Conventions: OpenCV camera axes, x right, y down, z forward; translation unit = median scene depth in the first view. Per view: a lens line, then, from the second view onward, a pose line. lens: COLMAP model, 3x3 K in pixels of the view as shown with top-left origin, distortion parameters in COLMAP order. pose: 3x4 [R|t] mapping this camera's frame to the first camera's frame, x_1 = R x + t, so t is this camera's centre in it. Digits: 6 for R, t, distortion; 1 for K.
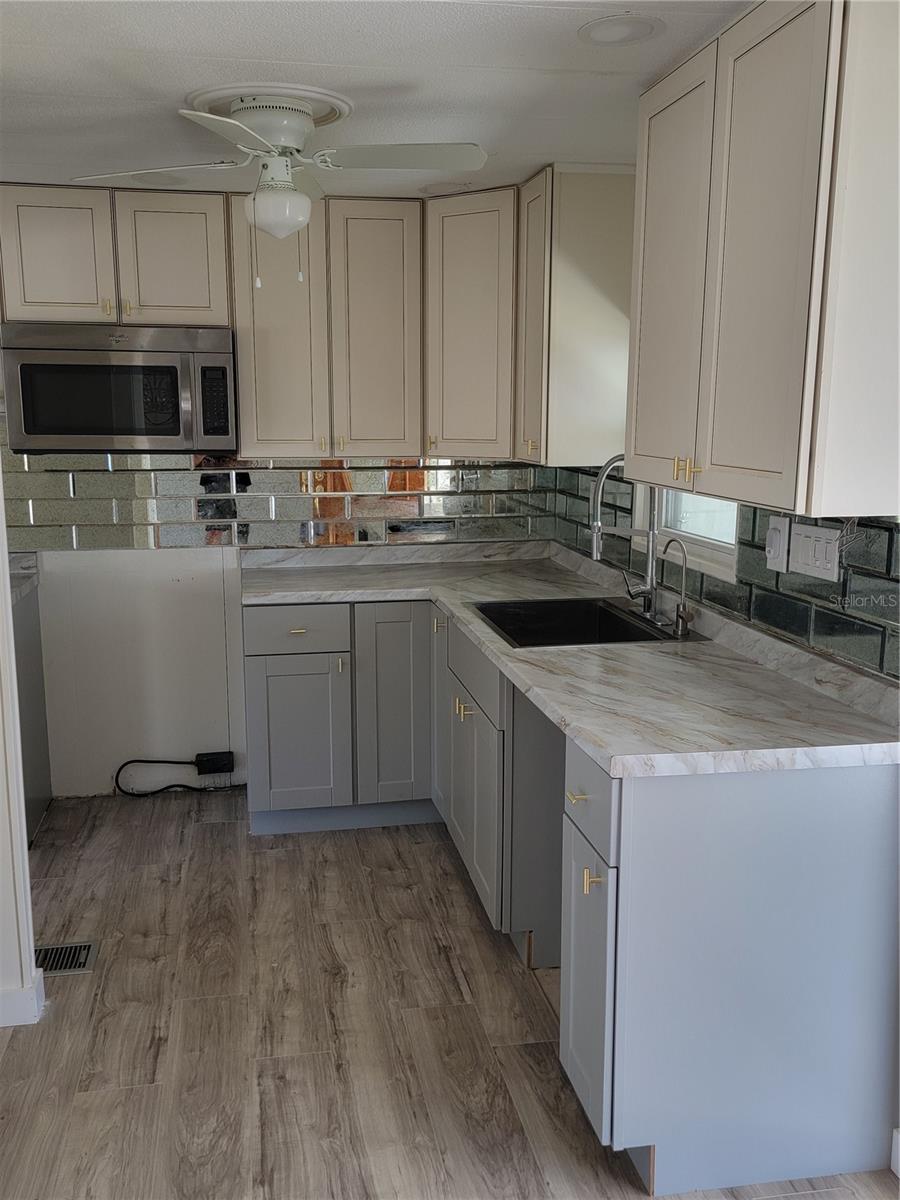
lens RADIAL K [[1101.5, 0, 450.0], [0, 1101.5, 600.0], [0, 0, 1]] dist [0.050448, -0.016211]
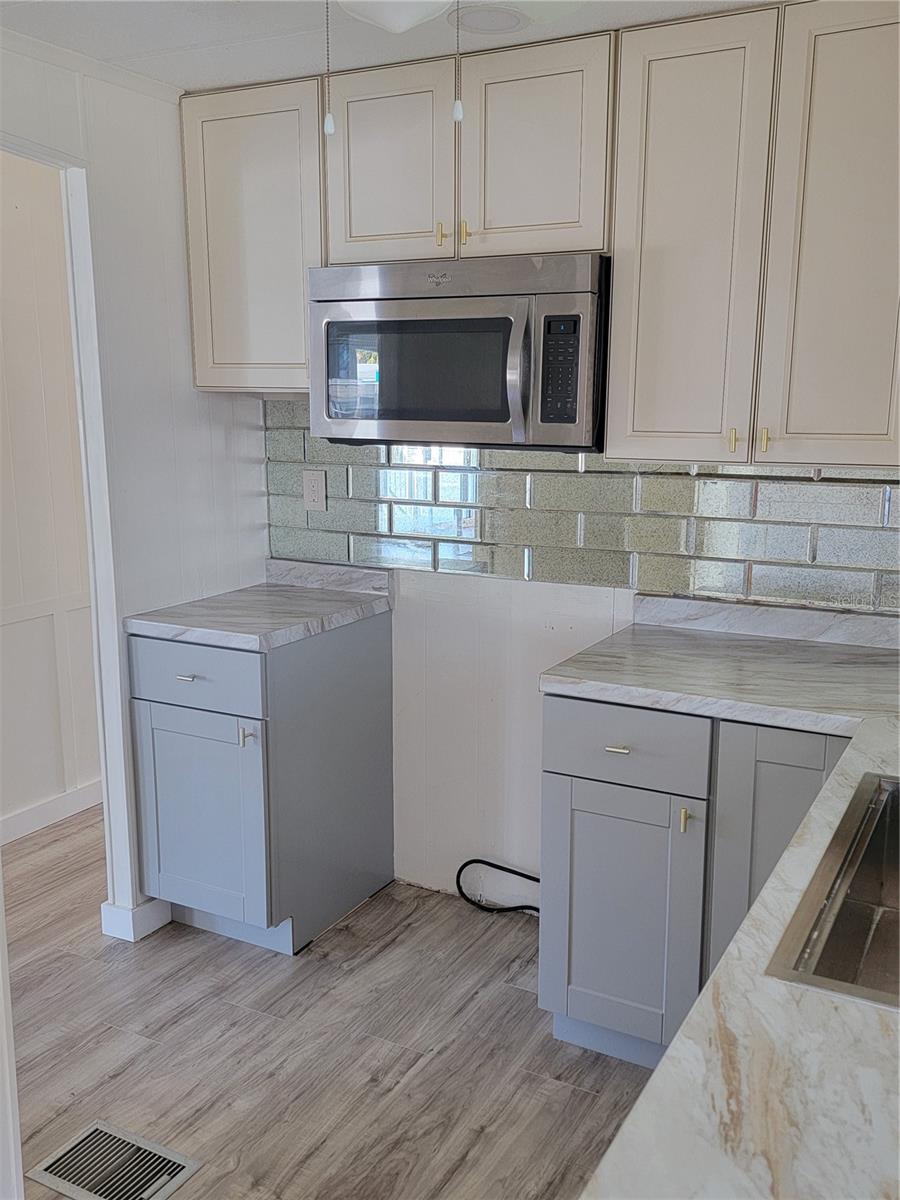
lens RADIAL K [[1101.5, 0, 450.0], [0, 1101.5, 600.0], [0, 0, 1]] dist [0.050448, -0.016211]
pose [[0.776717, 0.121681, -0.617984, 0.151275], [-0.112011, 0.992207, 0.054583, -0.074242], [0.619809, 0.026825, 0.784294, 0.457973]]
